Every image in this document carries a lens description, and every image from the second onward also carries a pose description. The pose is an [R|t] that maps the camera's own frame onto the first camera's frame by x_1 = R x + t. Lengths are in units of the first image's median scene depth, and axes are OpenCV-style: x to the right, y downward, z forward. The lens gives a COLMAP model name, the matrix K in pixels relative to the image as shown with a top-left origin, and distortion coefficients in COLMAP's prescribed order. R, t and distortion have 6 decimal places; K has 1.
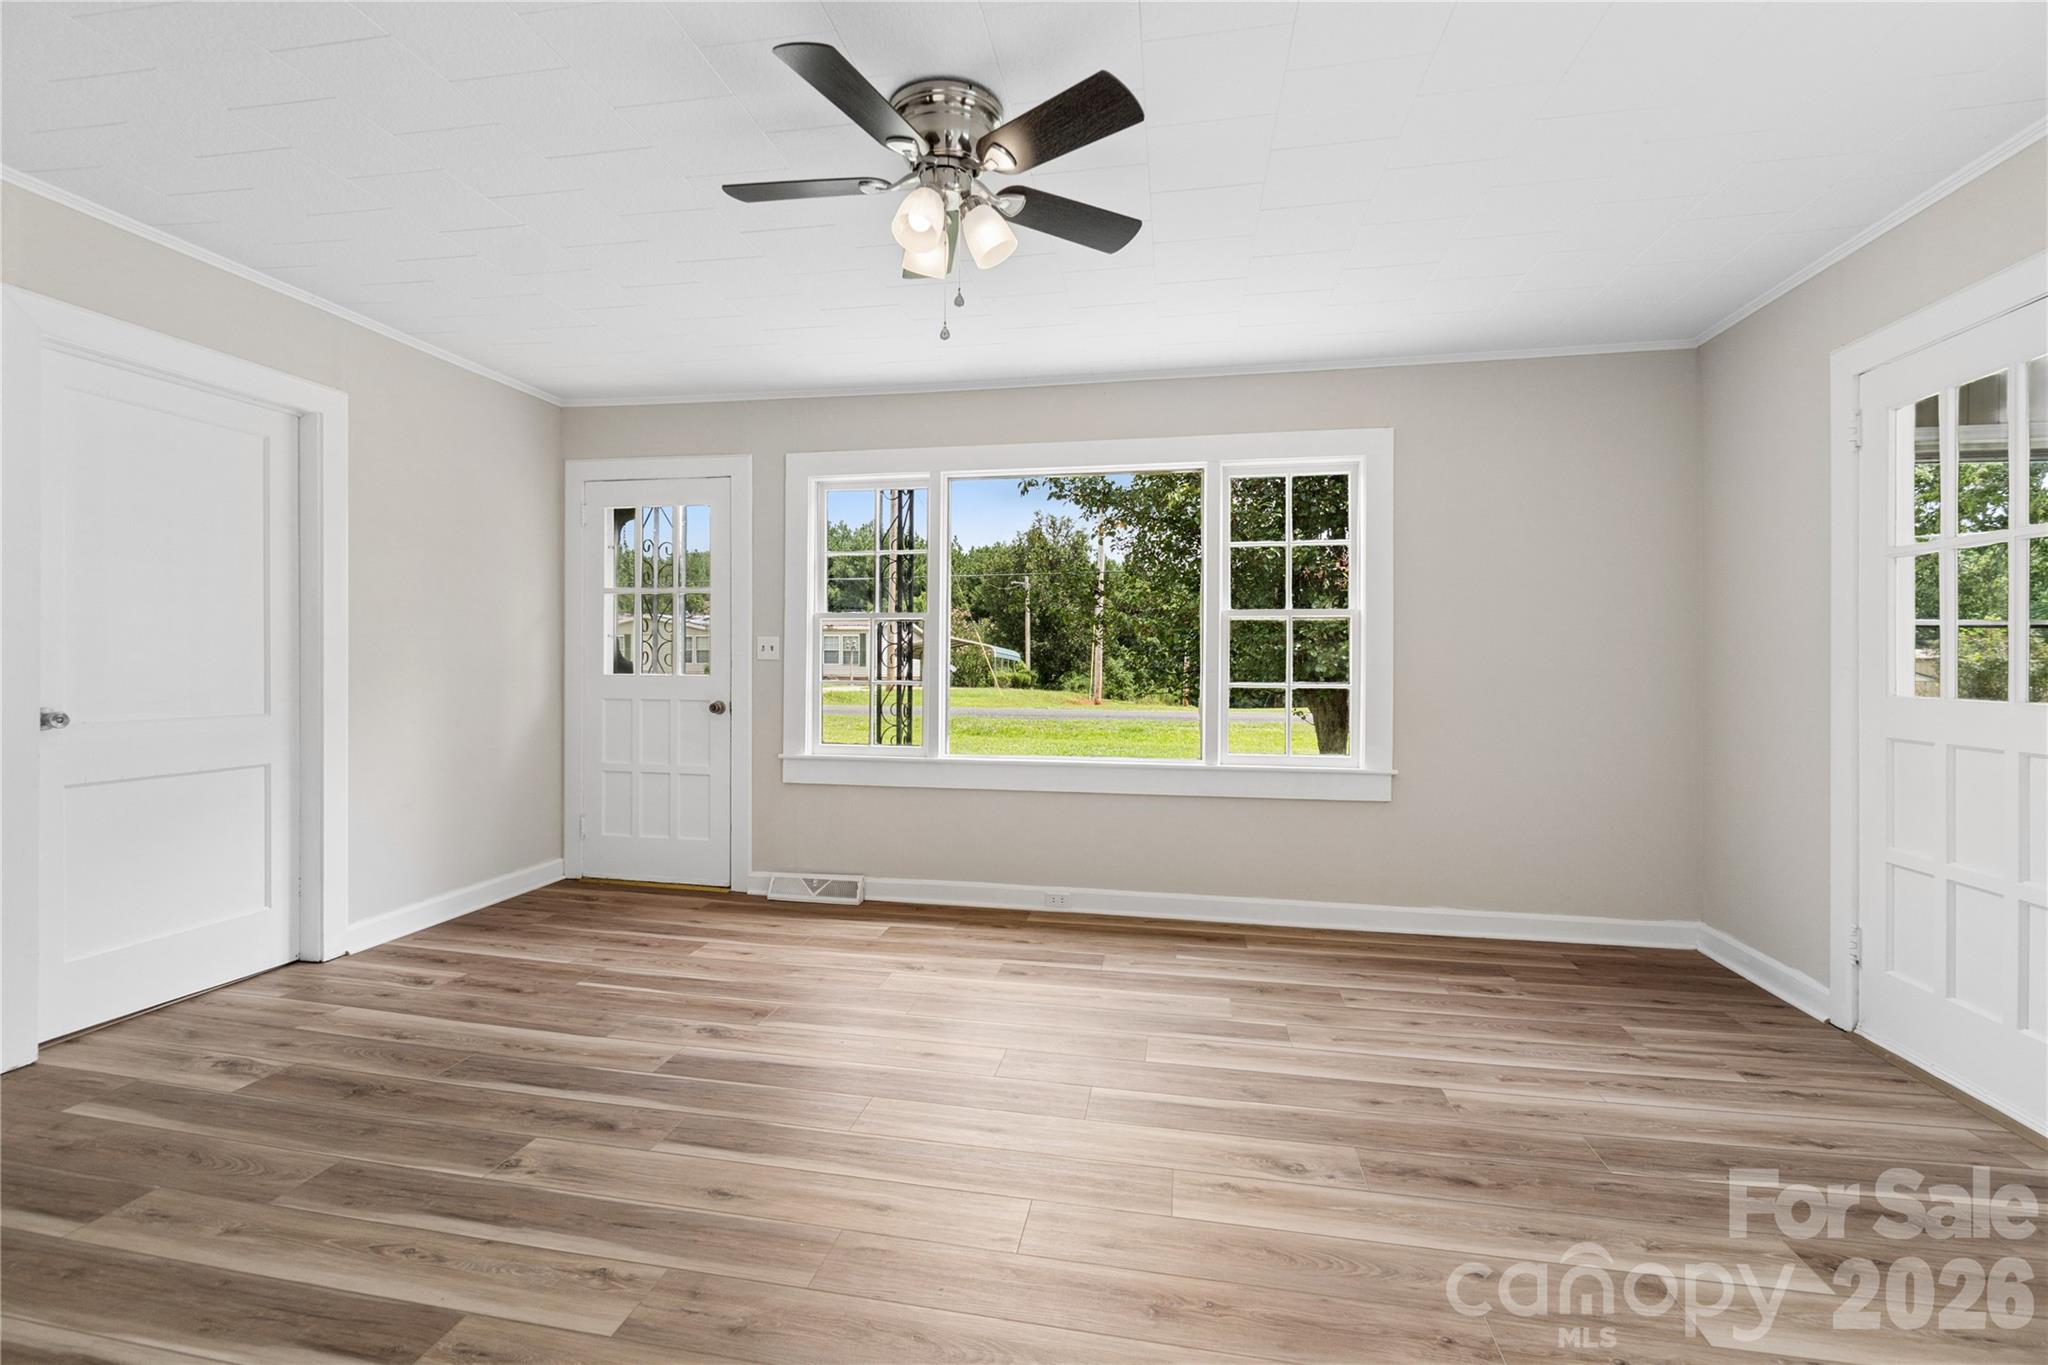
lens RADIAL K [[881.4, 0, 1017.2], [0, 881.4, 670.0], [0, 0, 1]] dist [-0.005473, -0.000347]
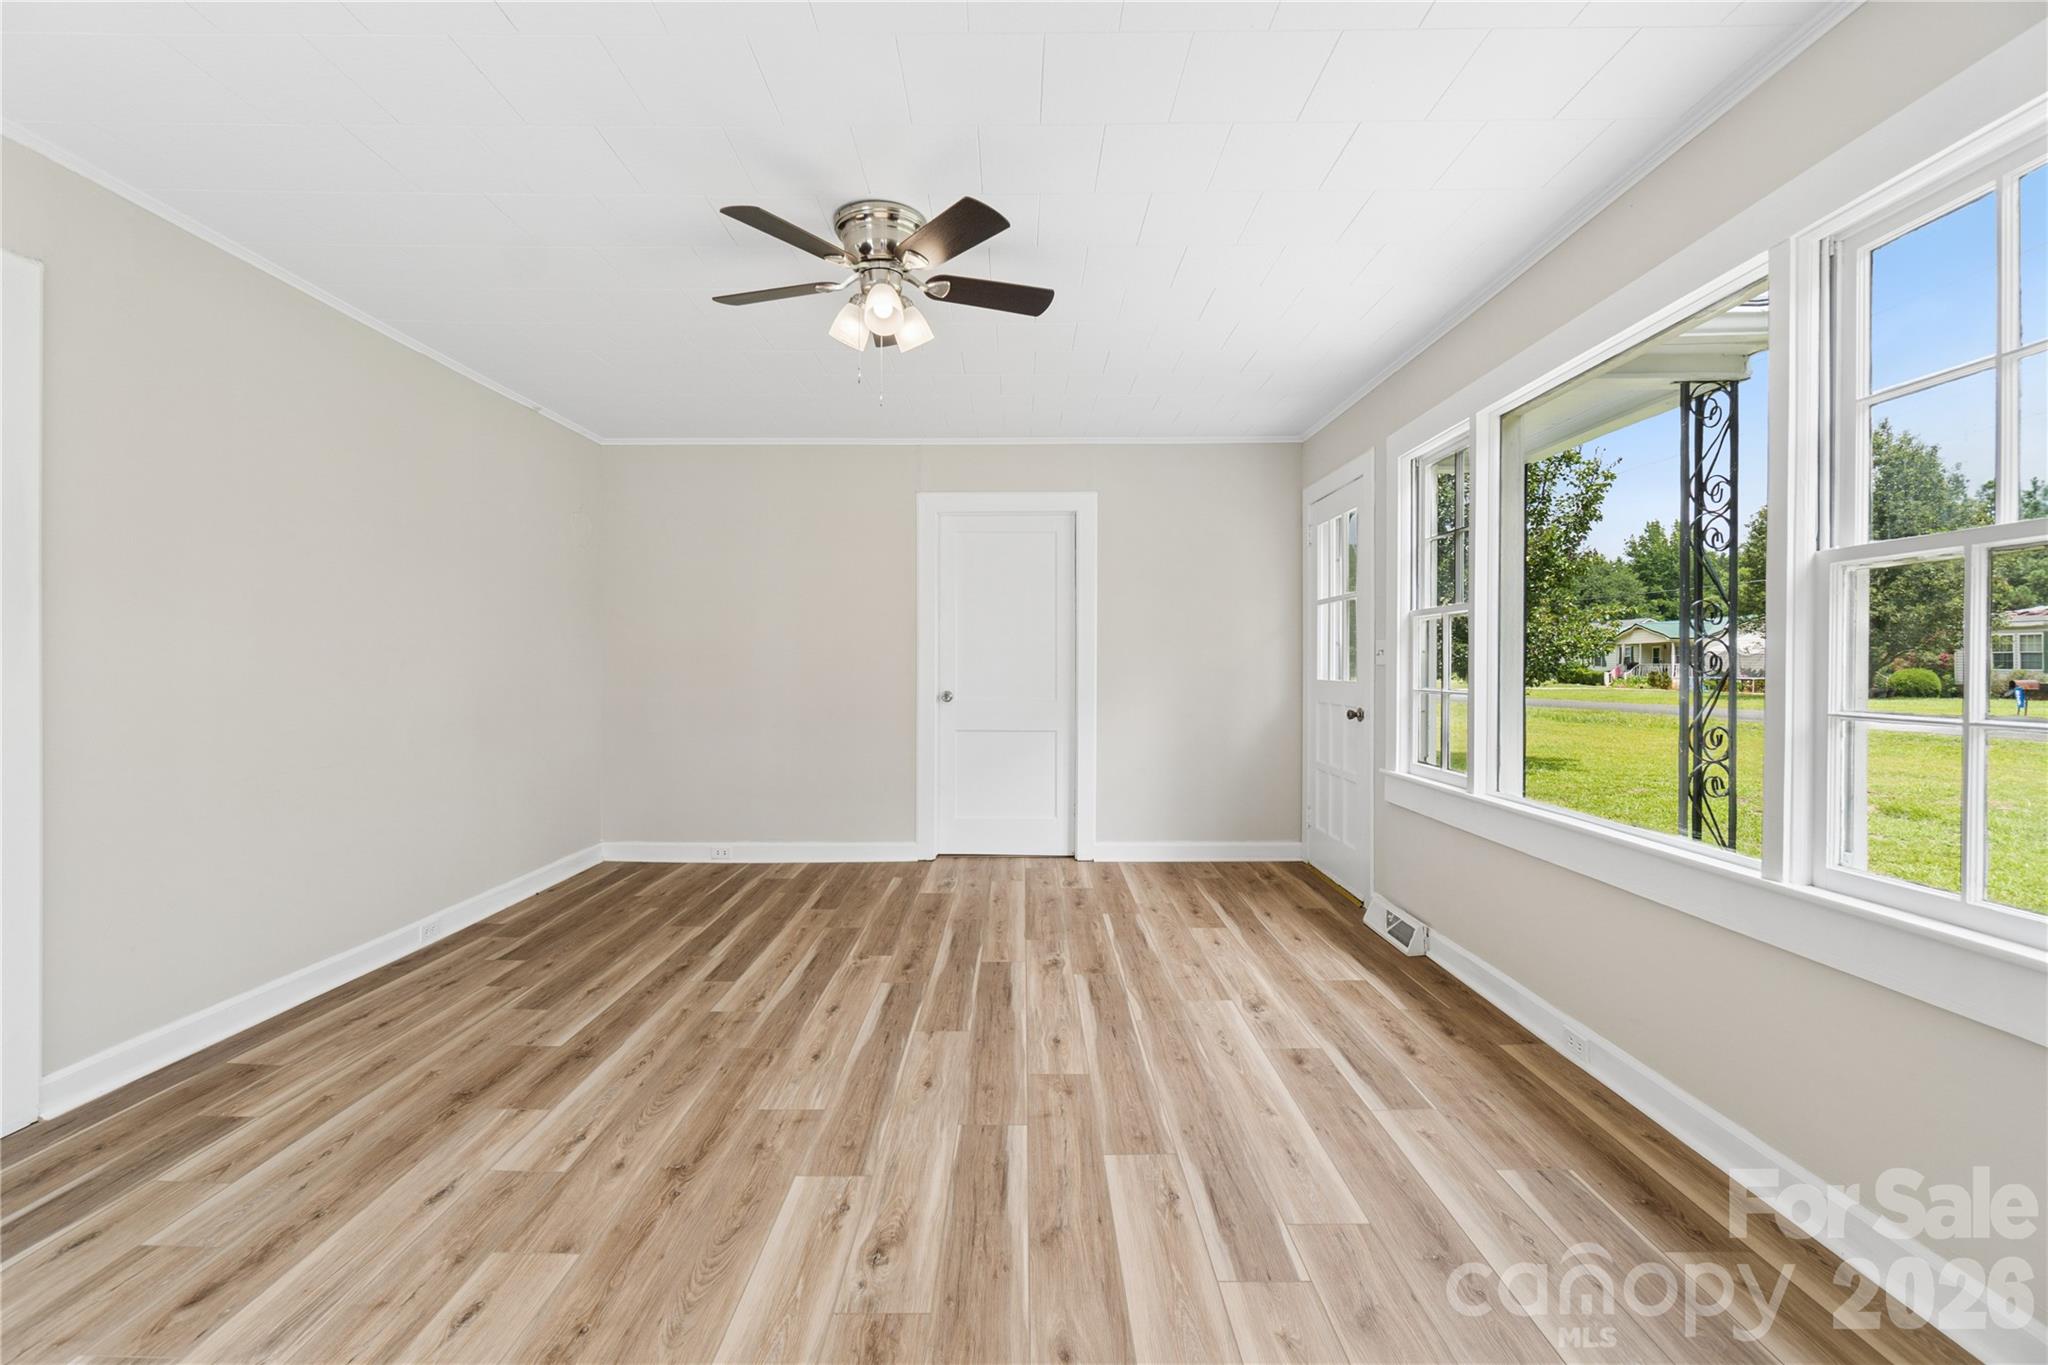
lens RADIAL K [[881.4, 0, 1015.3], [0, 881.4, 673.7], [0, 0, 1]] dist [-0.005473, -0.000347]
pose [[0.179064, 0.003960, -0.983830, 0.722903], [-0.008601, 0.999960, 0.002459, -0.002948], [0.983800, 0.008022, 0.179091, 0.596483]]
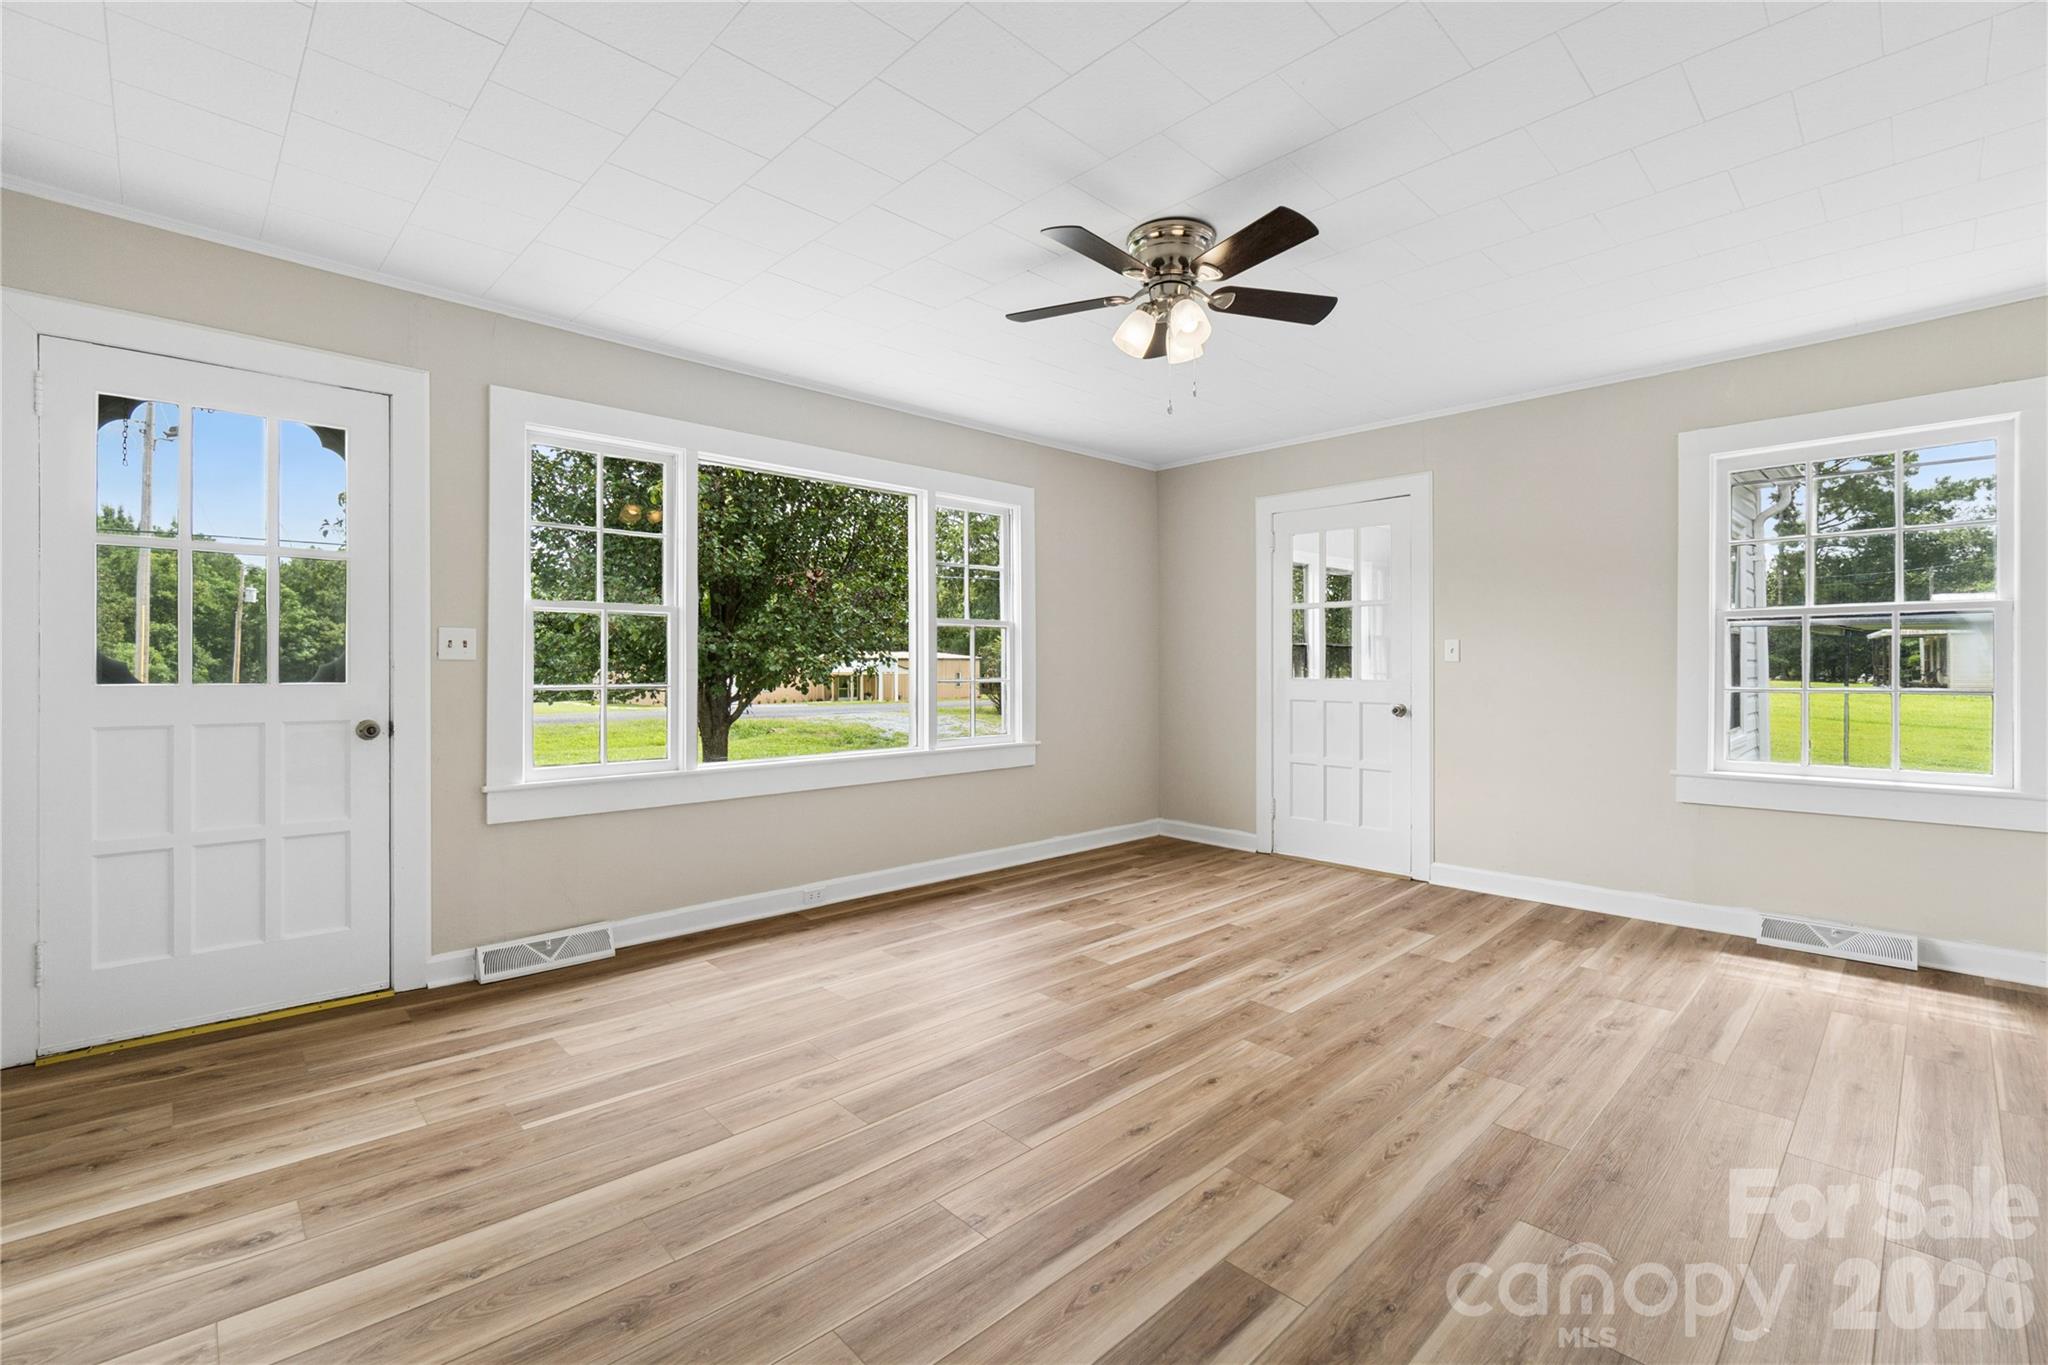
lens RADIAL K [[881.4, 0, 1008.7], [0, 881.4, 668.3], [0, 0, 1]] dist [-0.005473, -0.000347]
pose [[0.589307, -0.008832, 0.807861, -0.784243], [0.005631, 0.999961, 0.006824, -0.009040], [-0.807890, 0.000528, 0.589333, 0.265569]]
